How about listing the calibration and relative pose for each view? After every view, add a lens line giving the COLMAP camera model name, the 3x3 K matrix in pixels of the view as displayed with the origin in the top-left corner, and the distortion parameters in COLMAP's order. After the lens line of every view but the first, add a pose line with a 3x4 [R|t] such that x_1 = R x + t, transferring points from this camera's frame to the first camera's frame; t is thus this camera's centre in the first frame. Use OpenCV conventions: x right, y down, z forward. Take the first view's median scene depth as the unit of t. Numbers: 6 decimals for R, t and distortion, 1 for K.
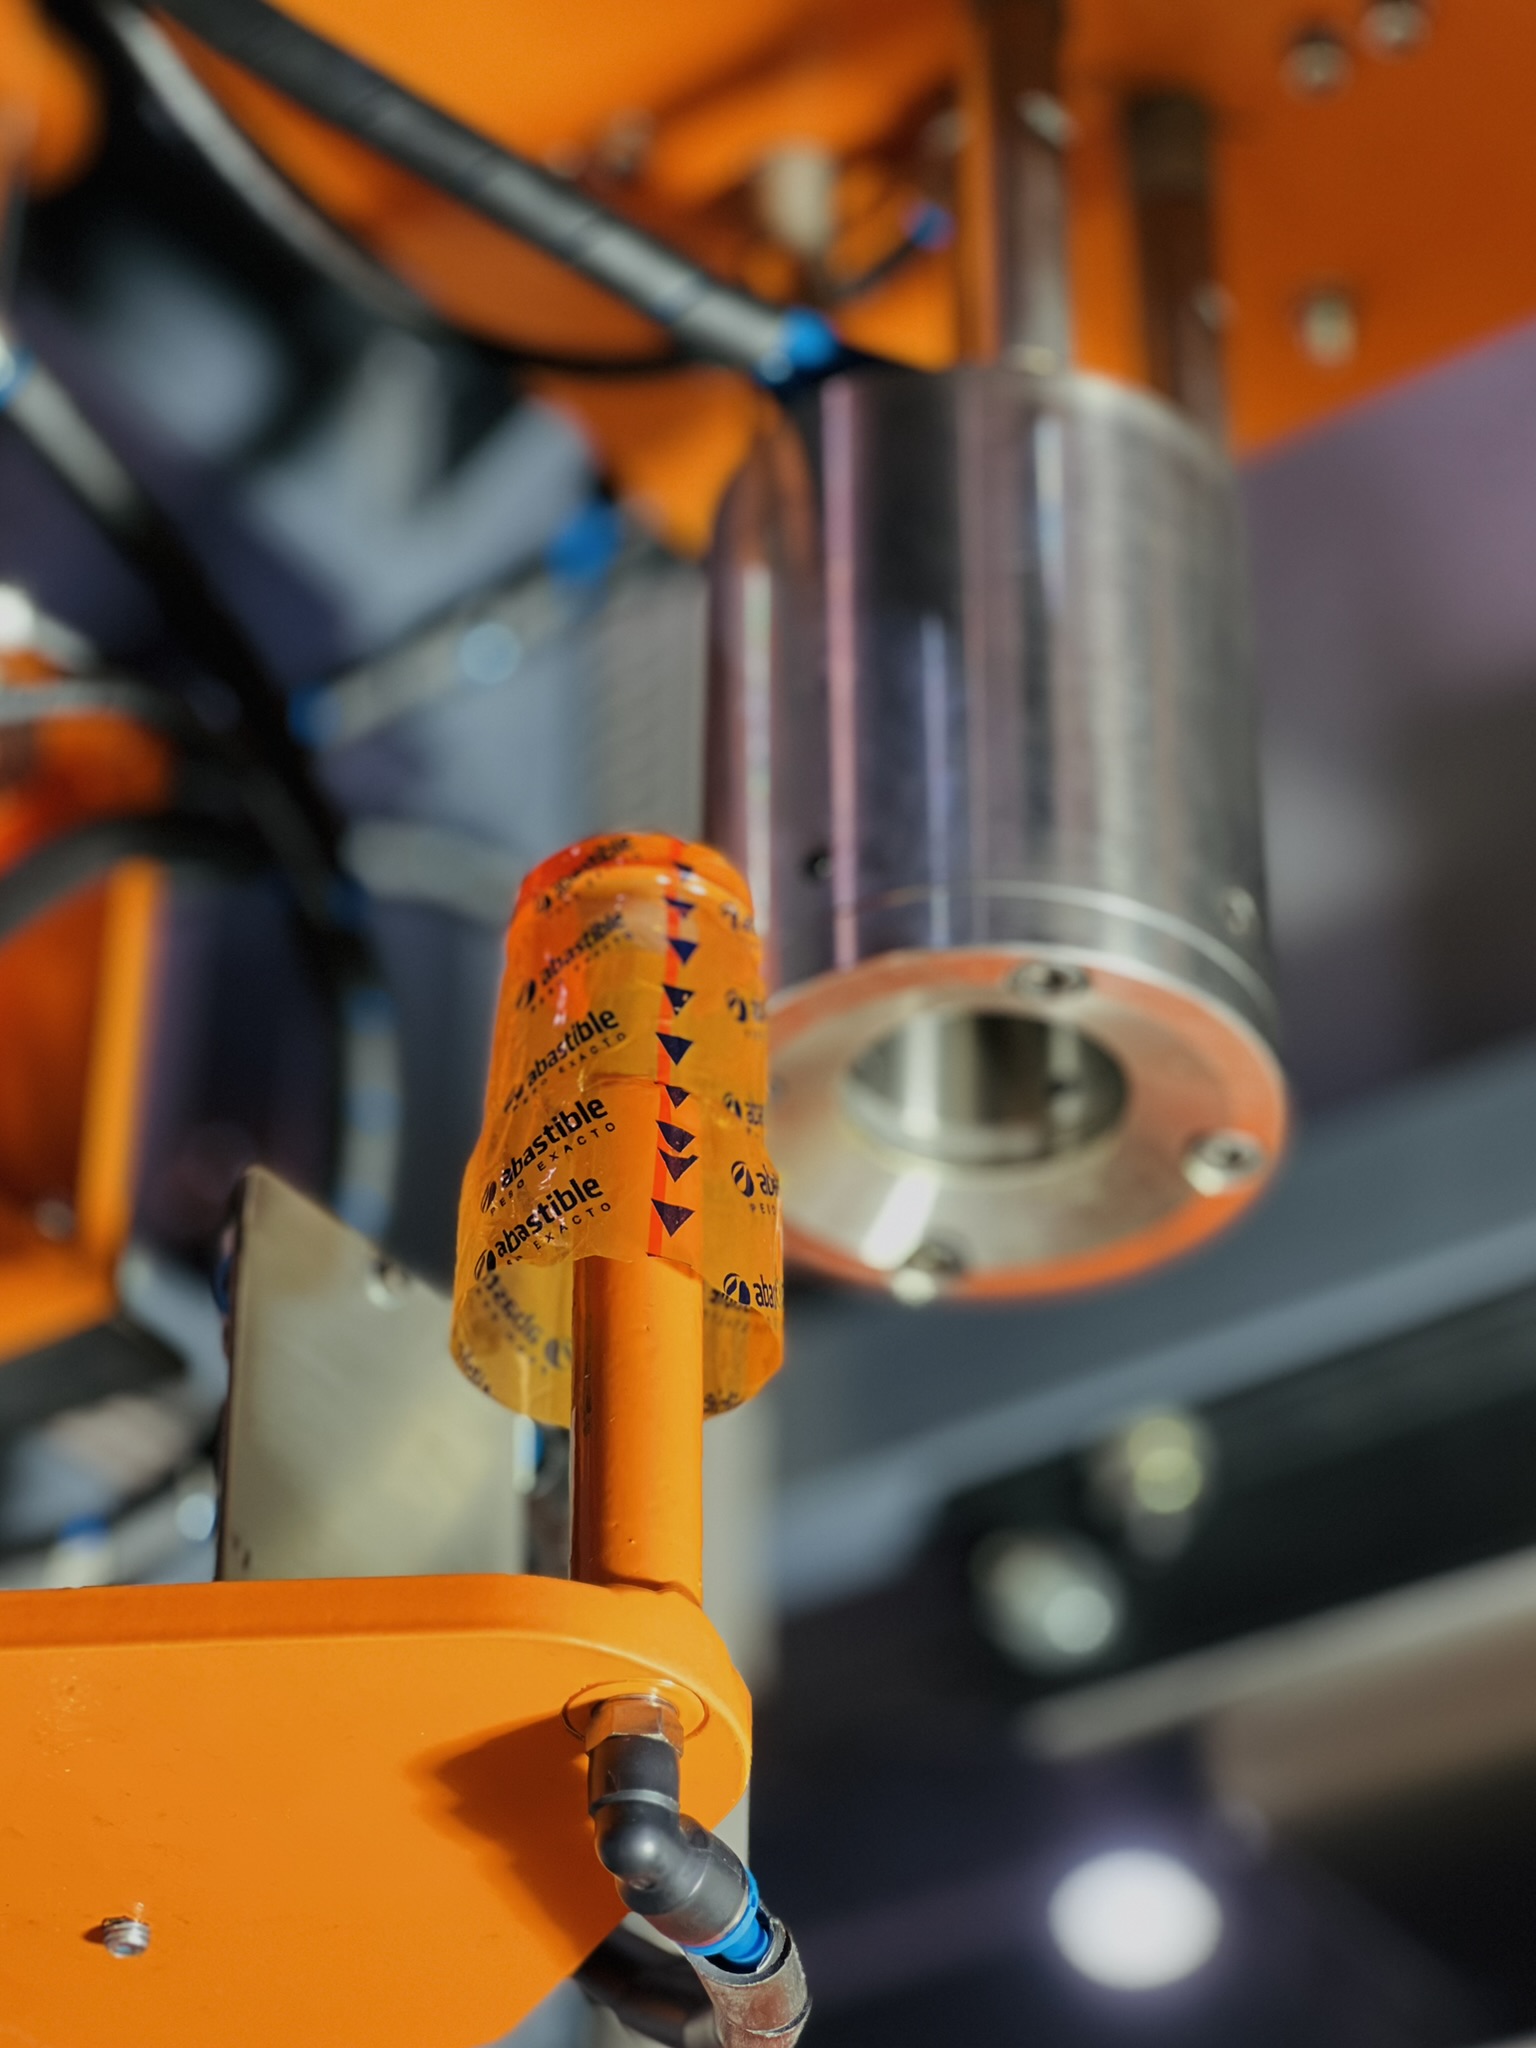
lens RADIAL K [[4707.7, 0, 768.0], [0, 4707.7, 1024.0], [0, 0, 1]] dist [-0.327960, 6.048385]
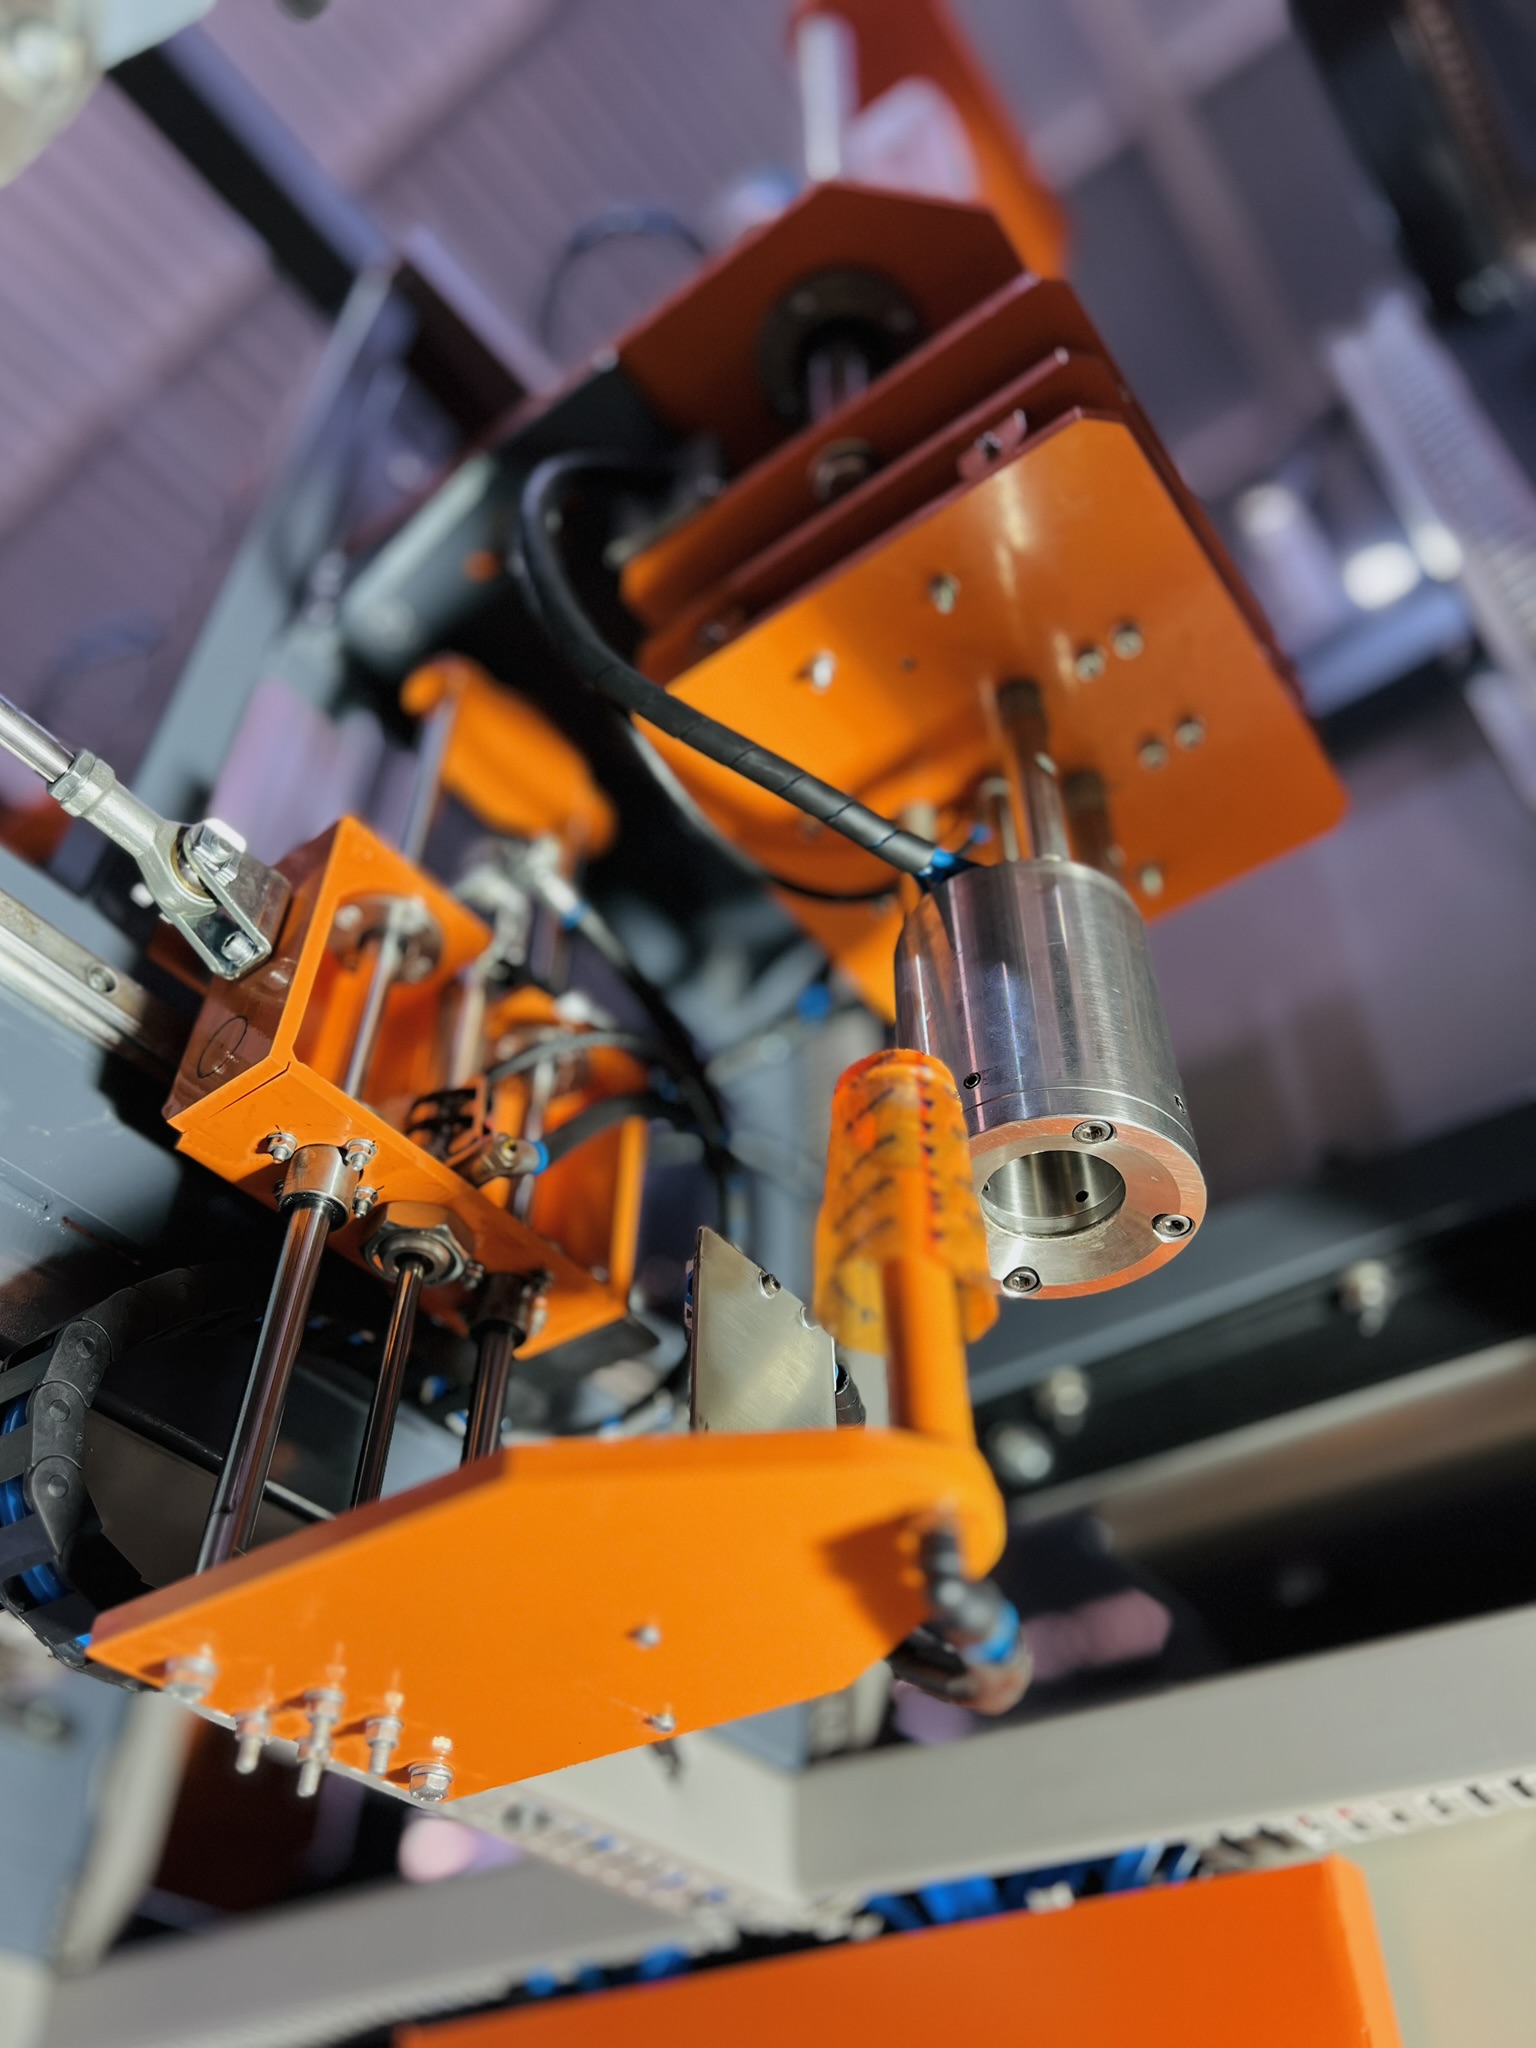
lens RADIAL K [[1548.3, 0, 735.8], [0, 1548.3, 989.6], [0, 0, 1]] dist [0.000765, 0.000528]
pose [[0.998422, -0.022358, -0.051509, -0.054288], [0.013152, 0.984910, -0.172569, 0.040640], [0.054590, 0.171620, 0.983650, 0.301091]]
